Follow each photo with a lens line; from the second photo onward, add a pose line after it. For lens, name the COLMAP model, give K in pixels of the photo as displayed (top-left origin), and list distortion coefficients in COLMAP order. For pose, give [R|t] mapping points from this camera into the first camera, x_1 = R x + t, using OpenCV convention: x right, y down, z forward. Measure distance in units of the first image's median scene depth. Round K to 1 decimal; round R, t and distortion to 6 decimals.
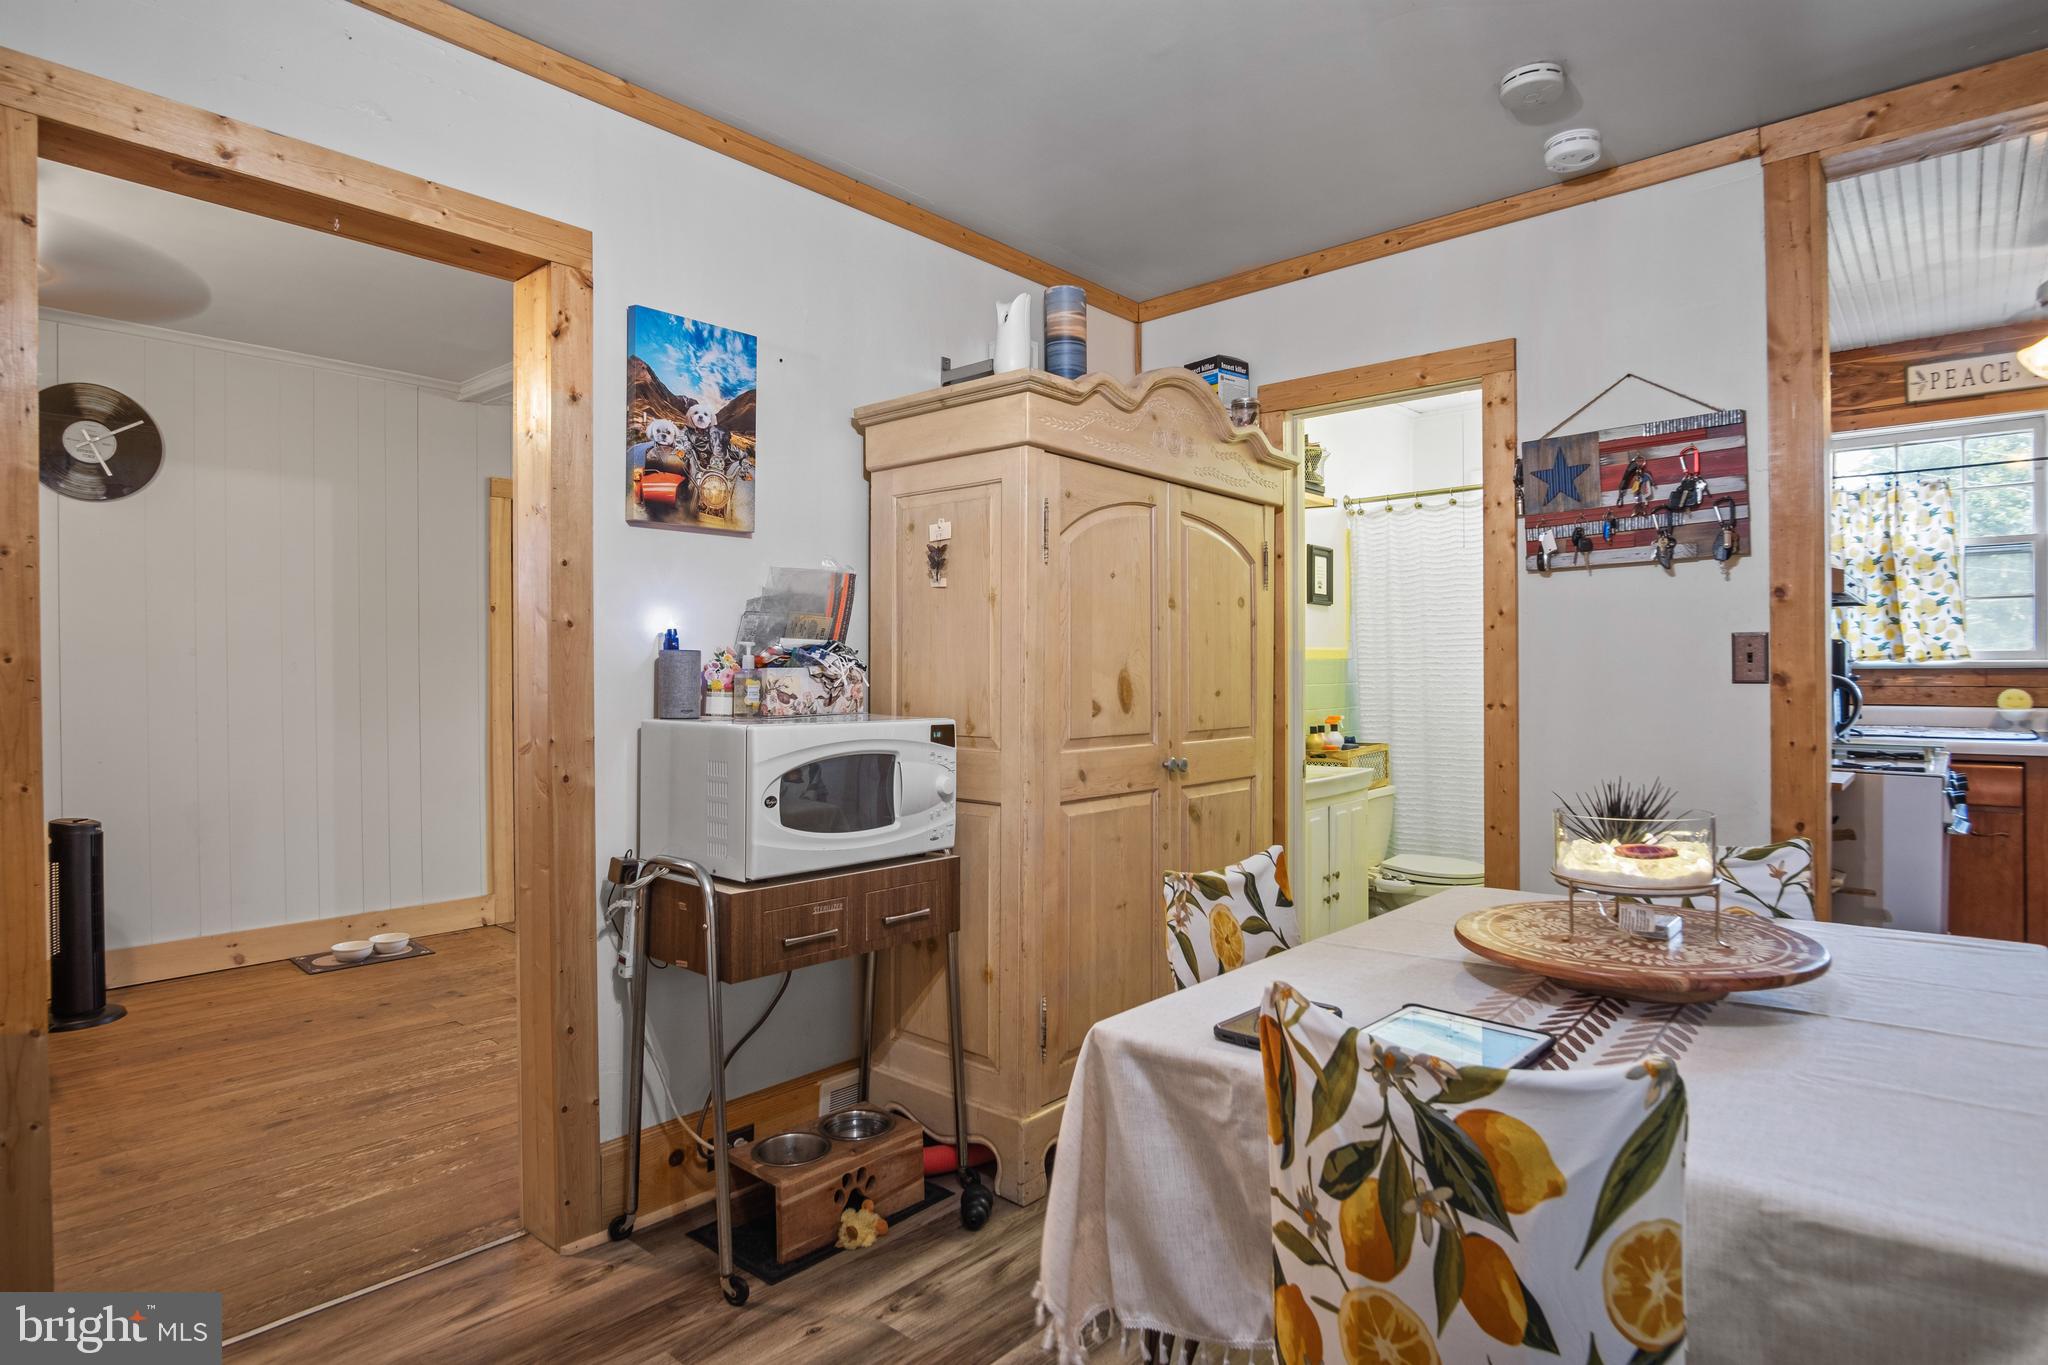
lens RADIAL K [[1092.5, 0, 1033.3], [0, 1092.5, 669.4], [0, 0, 1]] dist [-0.031711, 0.006930]
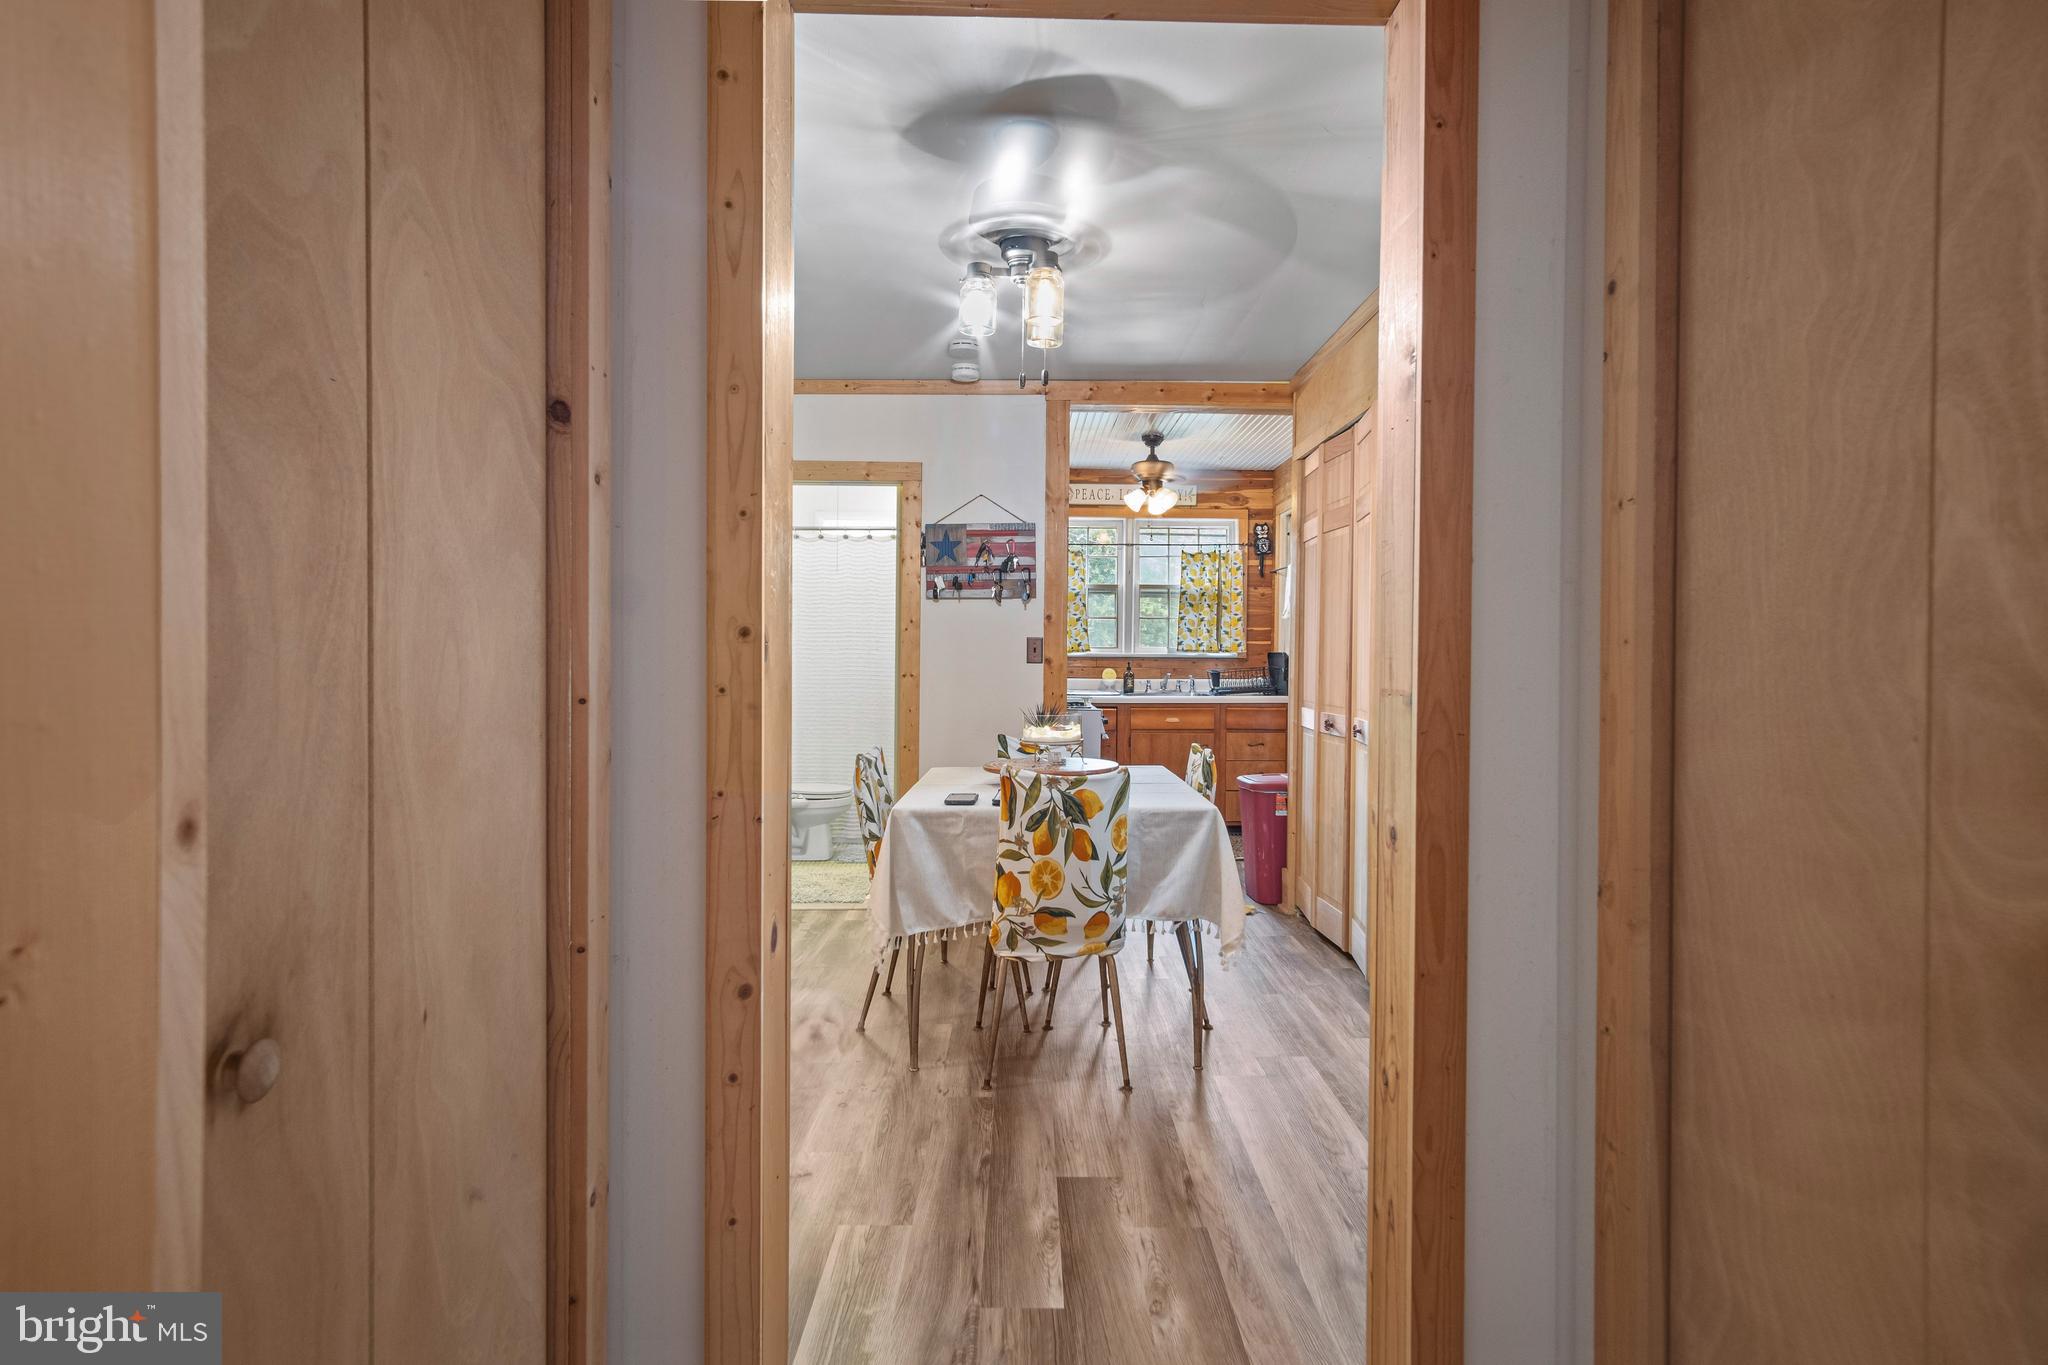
lens RADIAL K [[1074.9, 0, 1029.9], [0, 1074.9, 665.7], [0, 0, 1]] dist [0.000316, 0.000625]
pose [[0.747815, 0.005833, 0.663882, -0.611245], [-0.014156, 0.999874, 0.007161, 0.003439], [-0.663757, -0.014753, 0.747803, -0.435291]]
